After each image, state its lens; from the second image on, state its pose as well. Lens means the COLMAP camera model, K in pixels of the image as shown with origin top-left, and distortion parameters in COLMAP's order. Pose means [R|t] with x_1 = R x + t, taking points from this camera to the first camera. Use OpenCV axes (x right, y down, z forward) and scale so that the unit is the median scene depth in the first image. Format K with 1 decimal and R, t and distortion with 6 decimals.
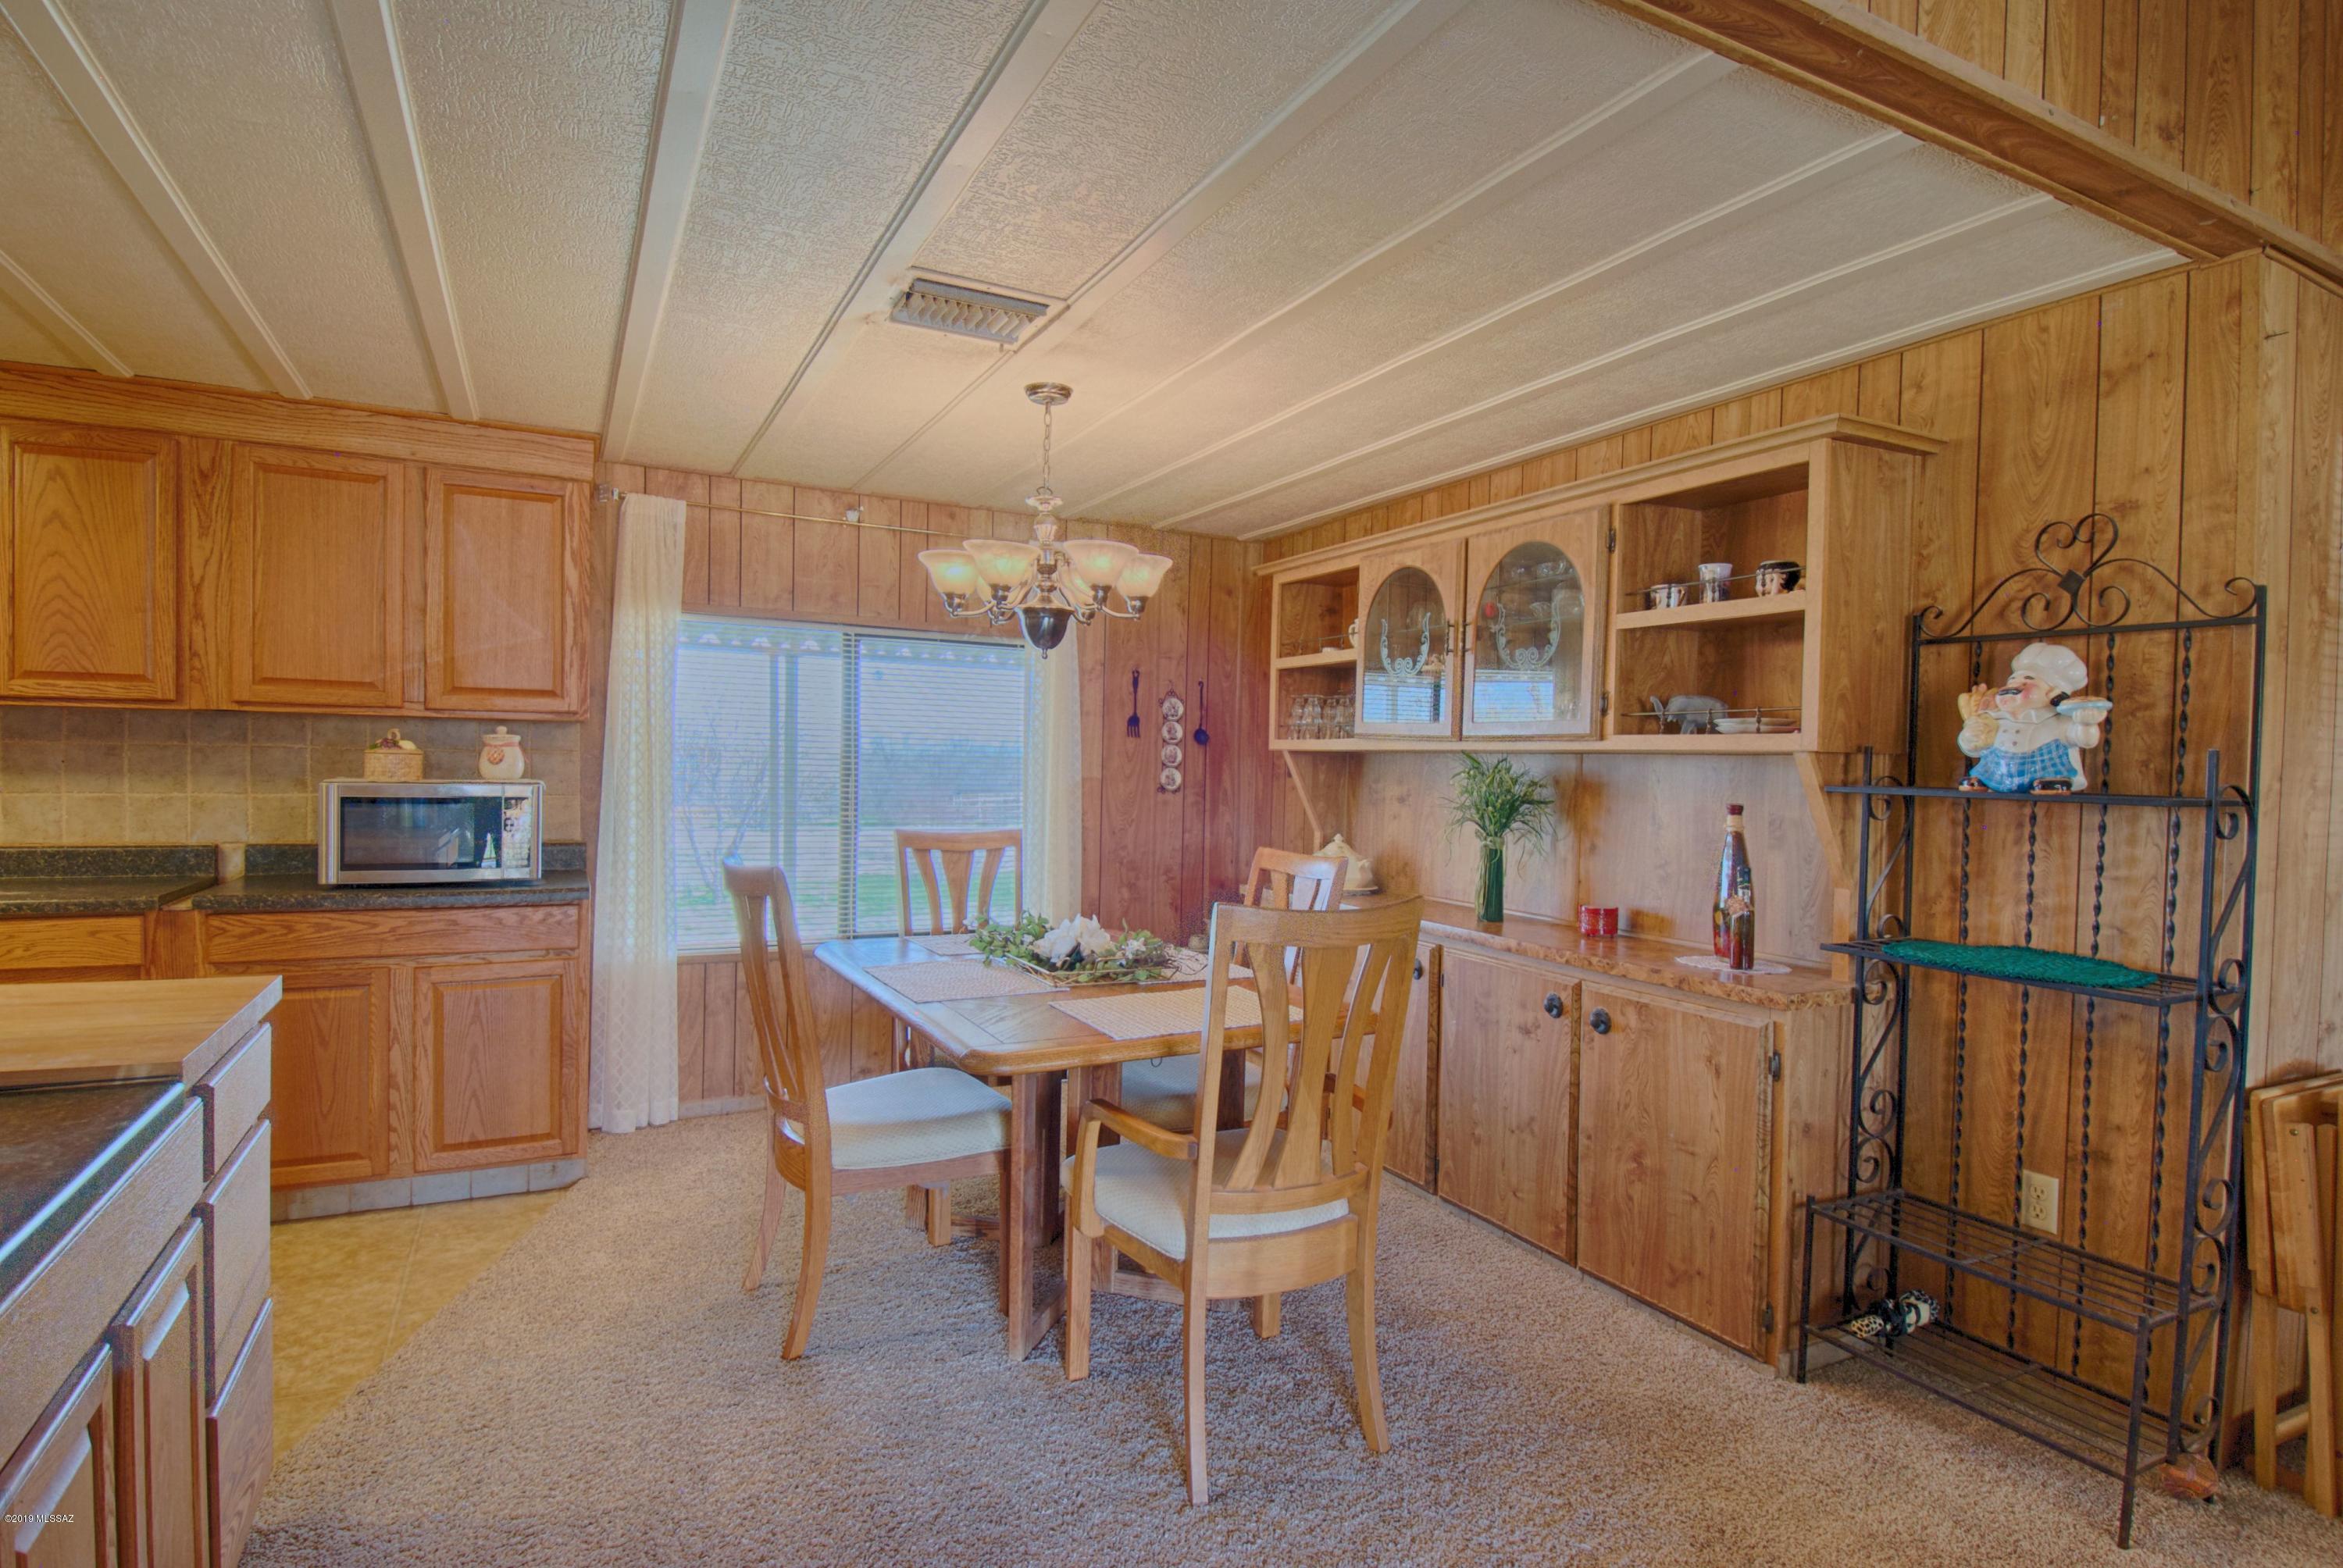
lens RADIAL K [[1208.8, 0, 1190.8], [0, 1208.8, 784.1], [0, 0, 1]] dist [-0.002486, -0.001945]
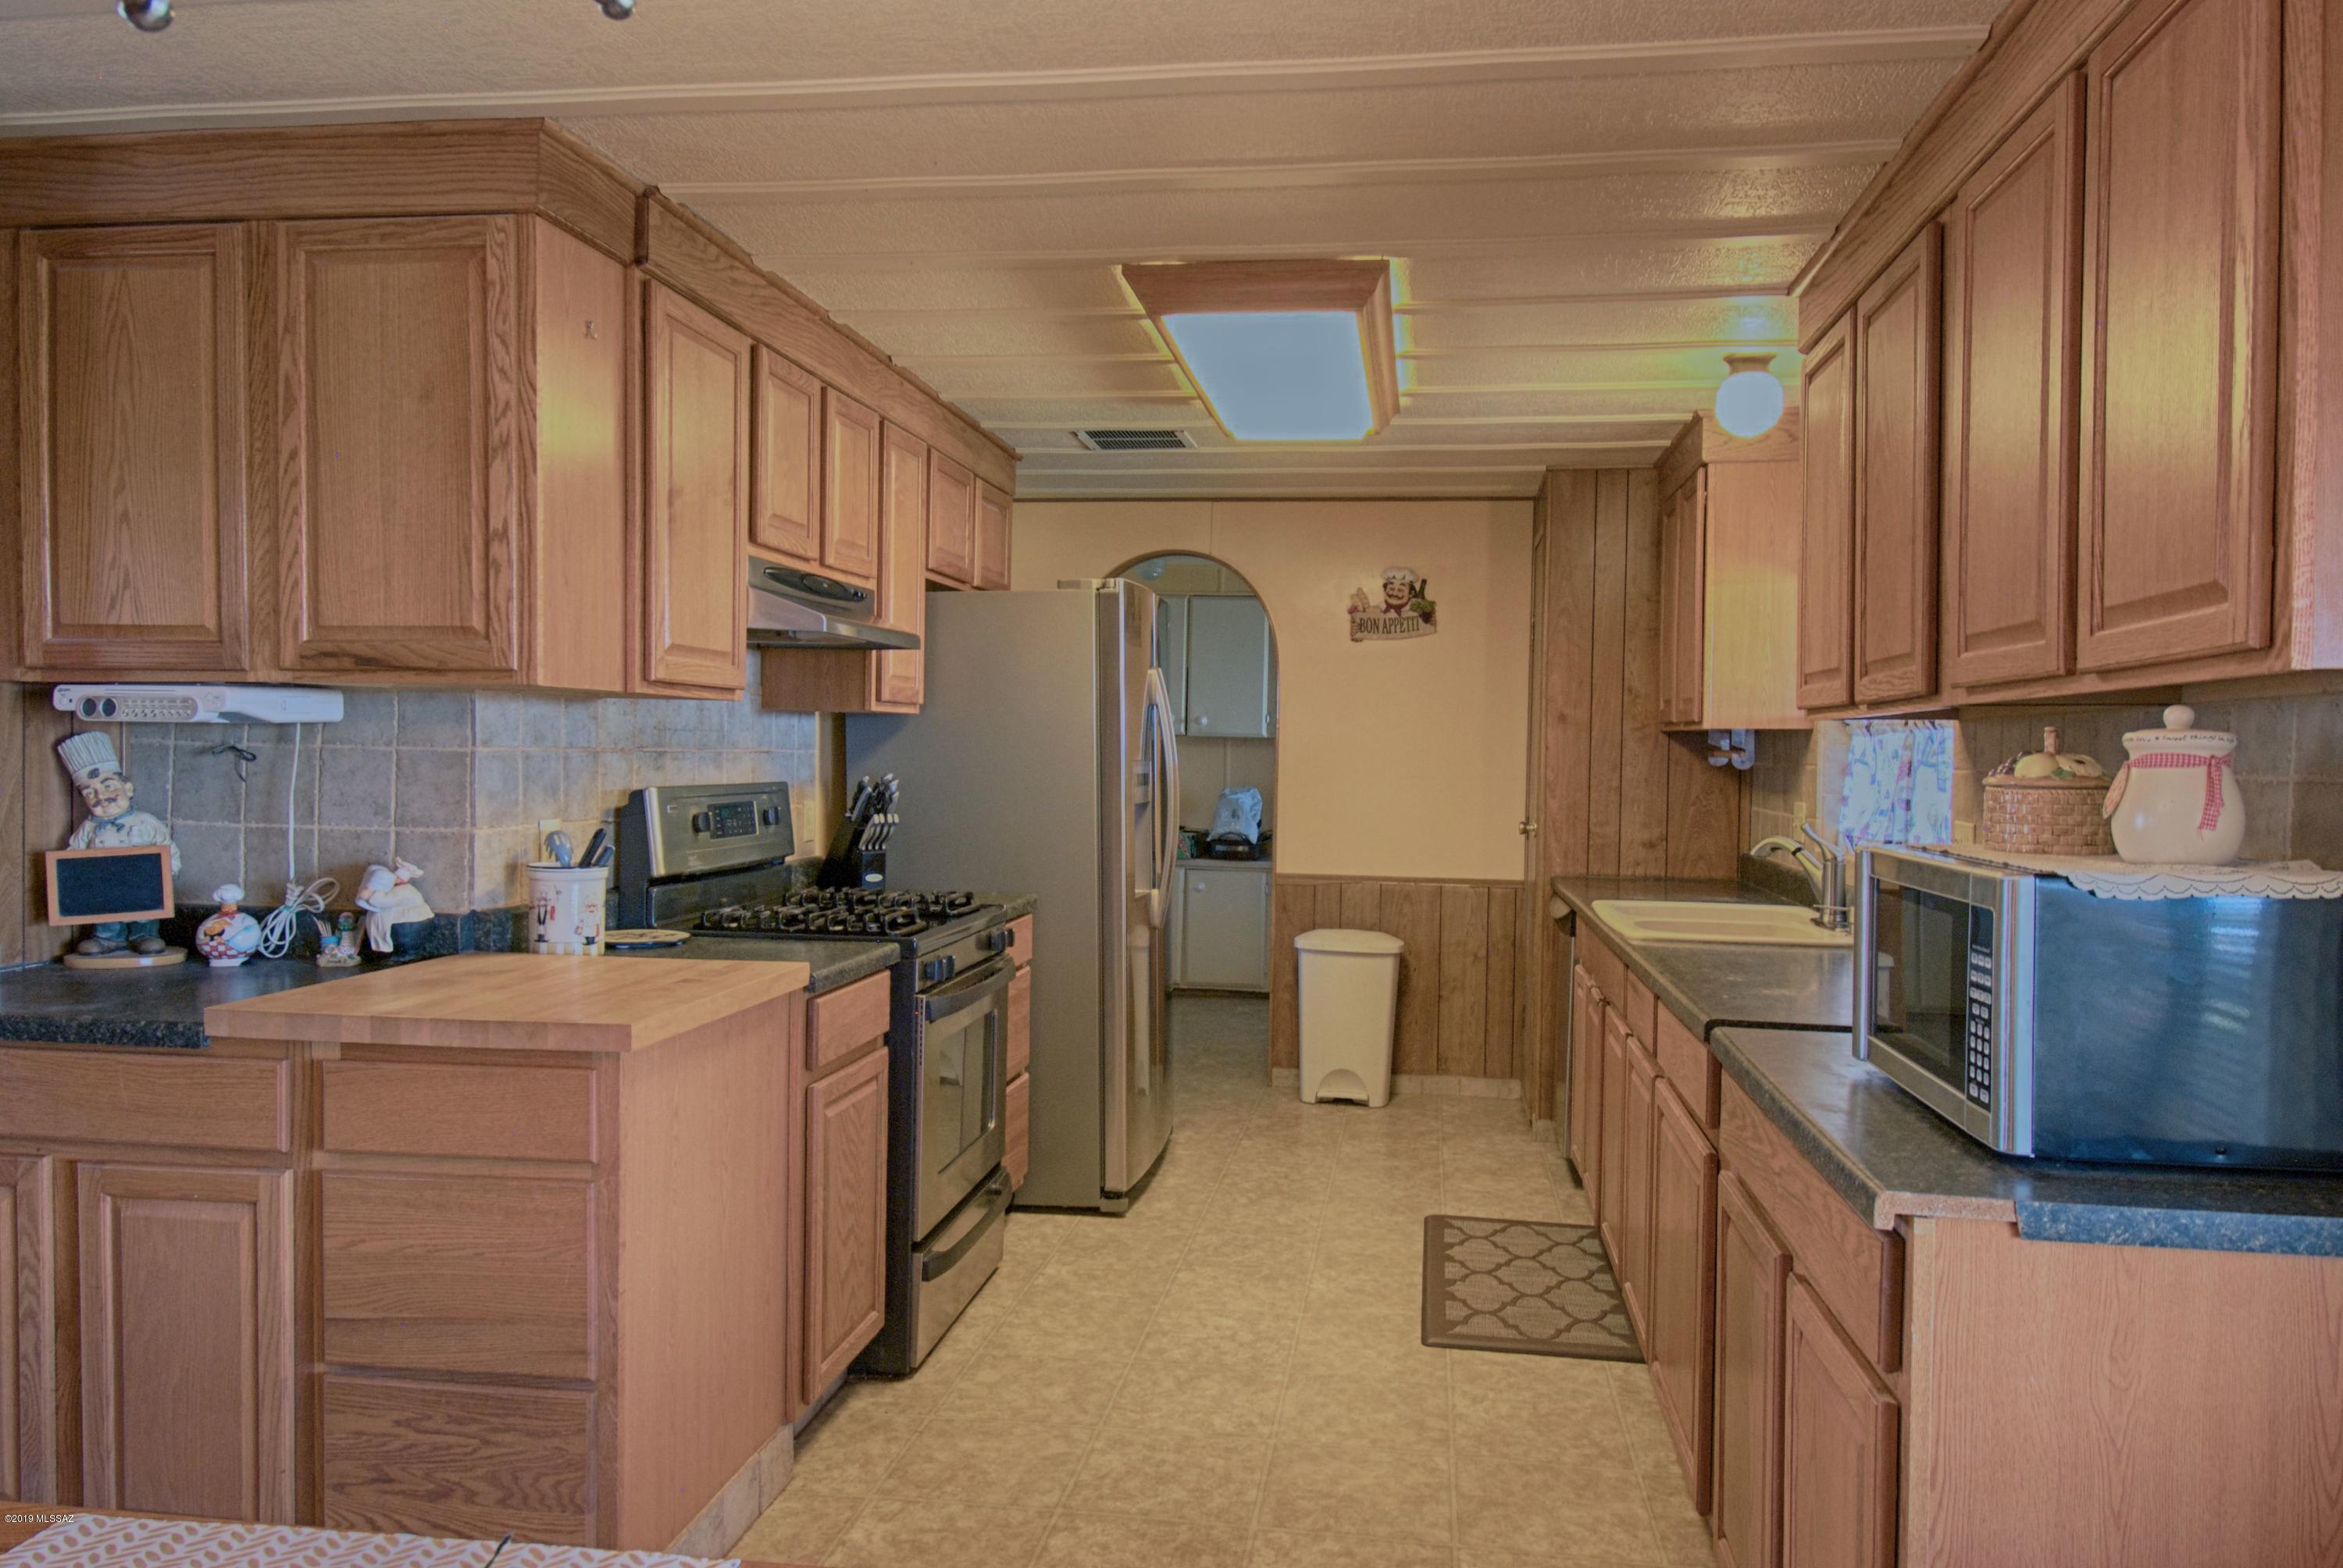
lens RADIAL K [[1595.5, 0, 1177.5], [0, 1595.5, 782.0], [0, 0, 1]] dist [0.003104, -0.004670]
pose [[-0.593998, -0.017279, -0.804281, -0.042778], [-0.045173, 0.998908, 0.011902, -0.019798], [0.803197, 0.043402, -0.594130, 1.070767]]
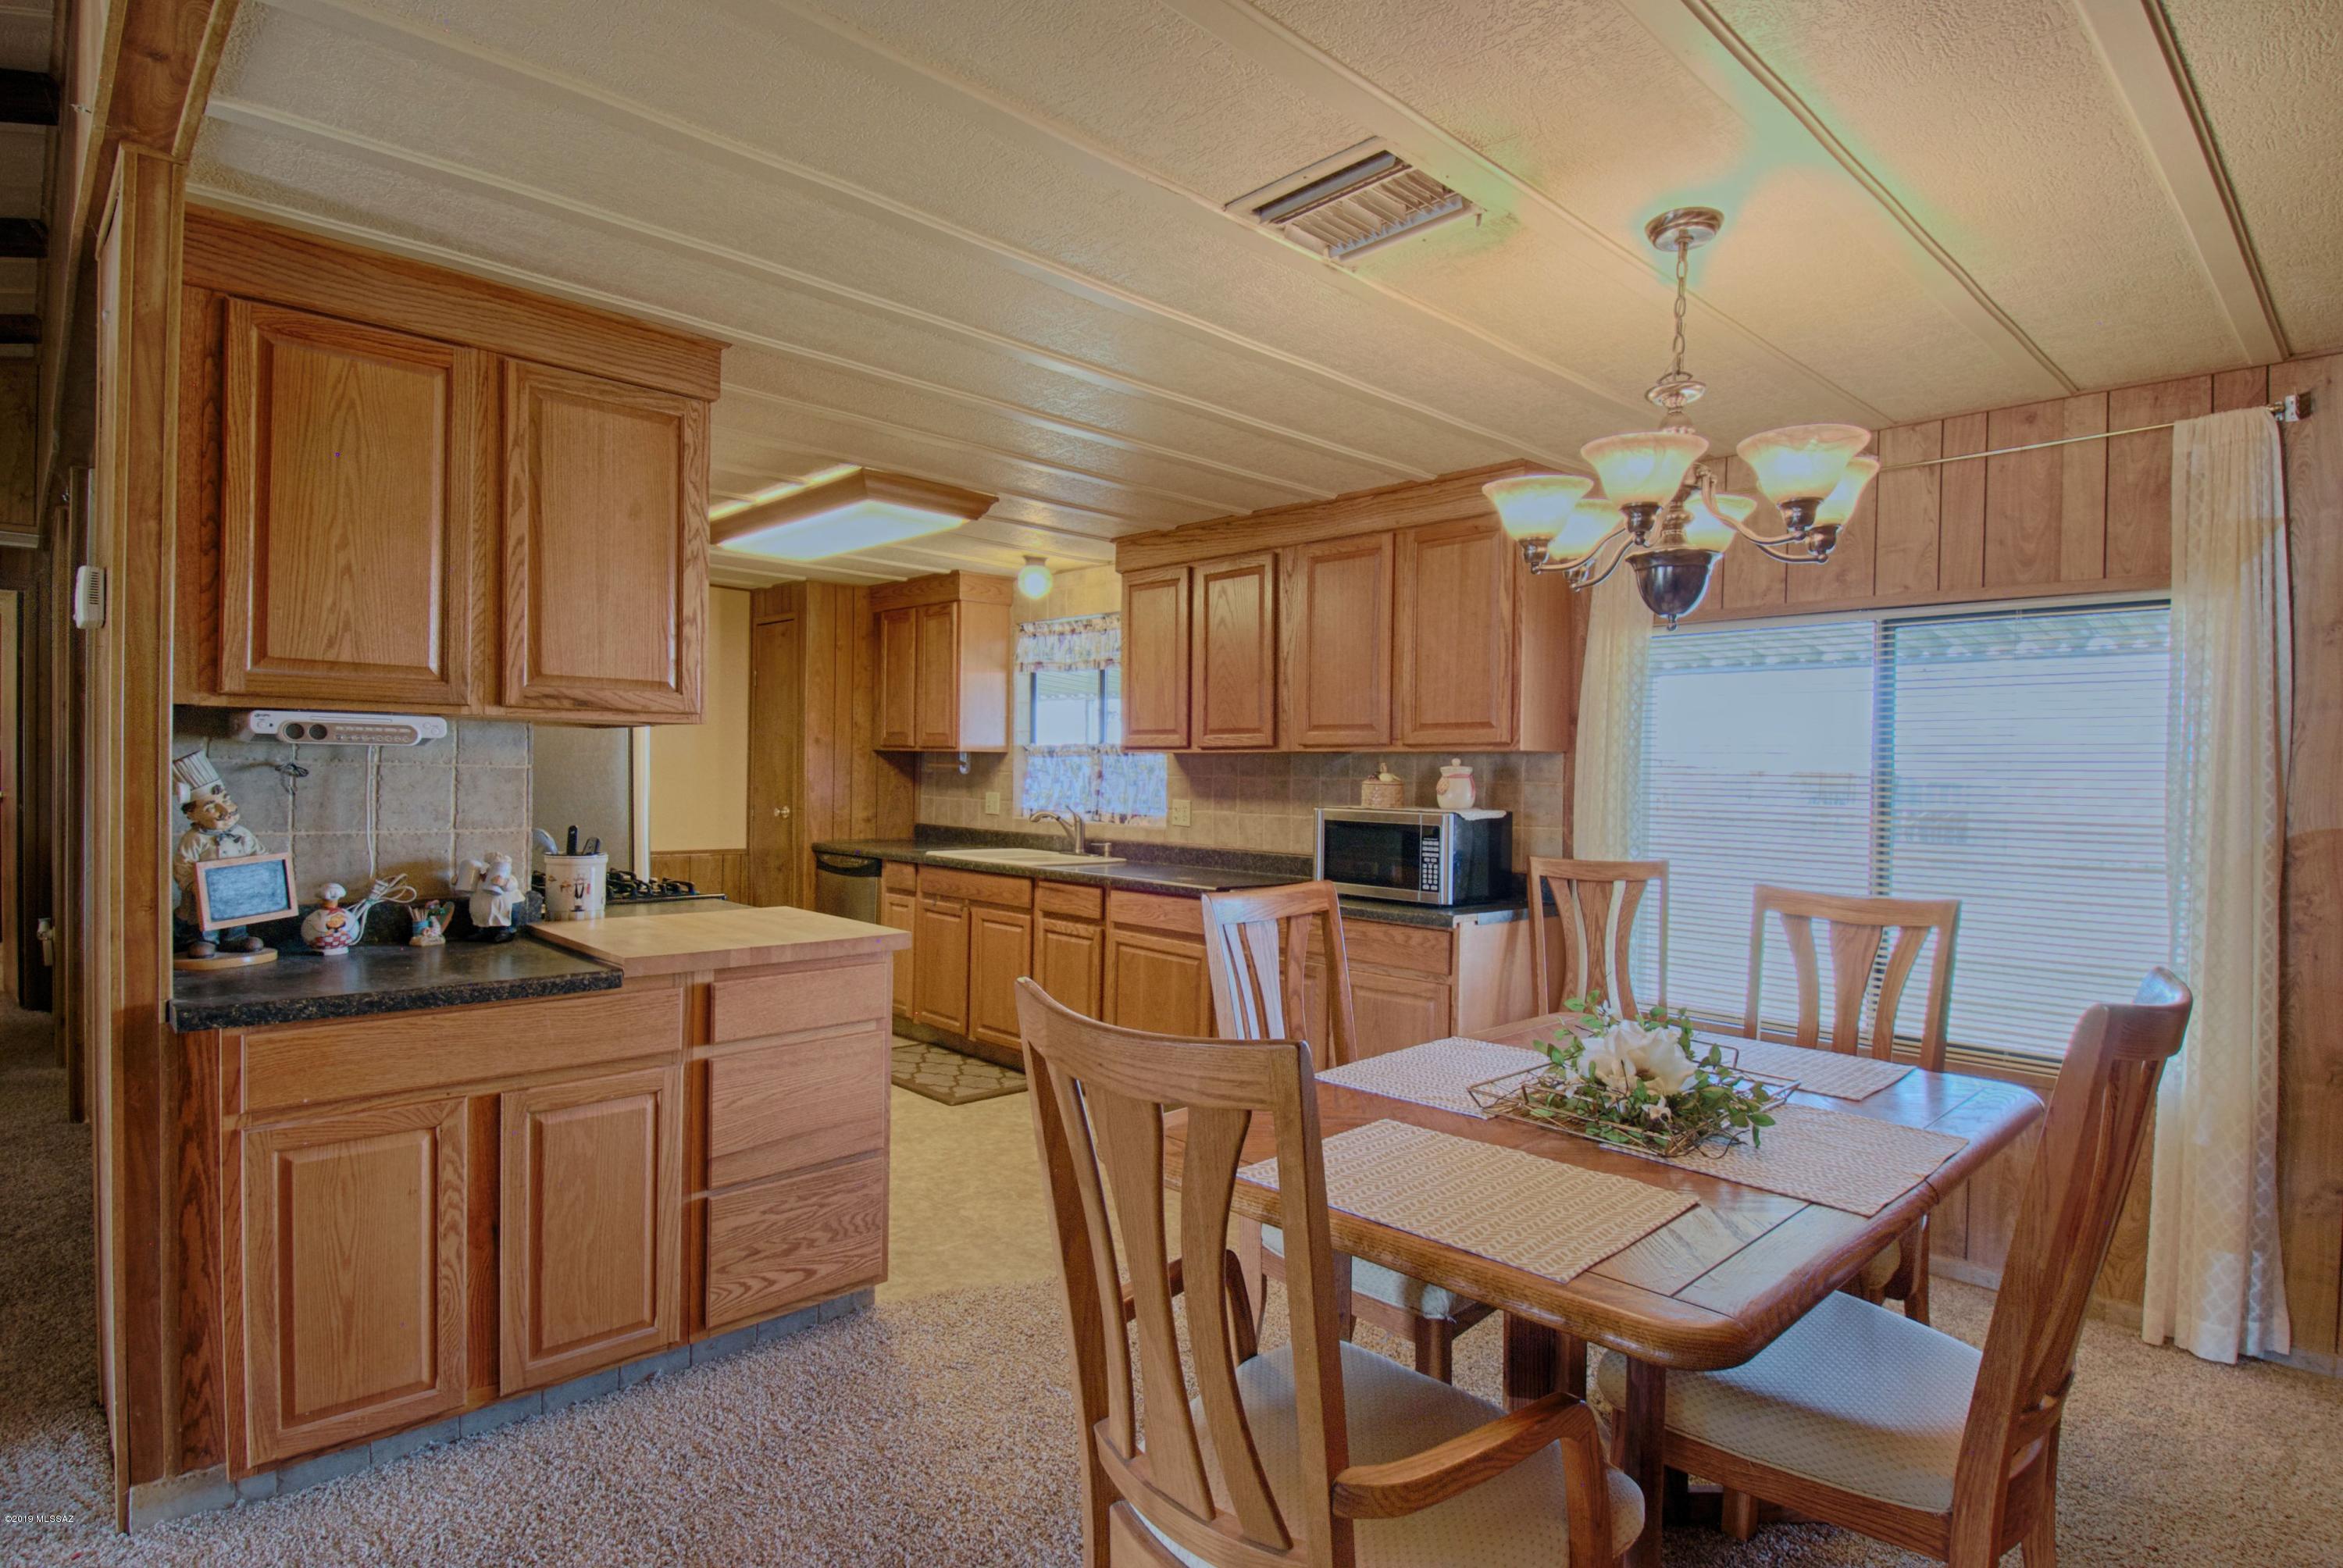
lens RADIAL K [[1208.8, 0, 1172.2], [0, 1208.8, 784.5], [0, 0, 1]] dist [-0.002486, -0.001945]
pose [[0.255562, -0.009881, -0.966742, 0.396412], [-0.031821, 0.999320, -0.018626, 0.002364], [0.966269, 0.035523, 0.255074, 0.505167]]
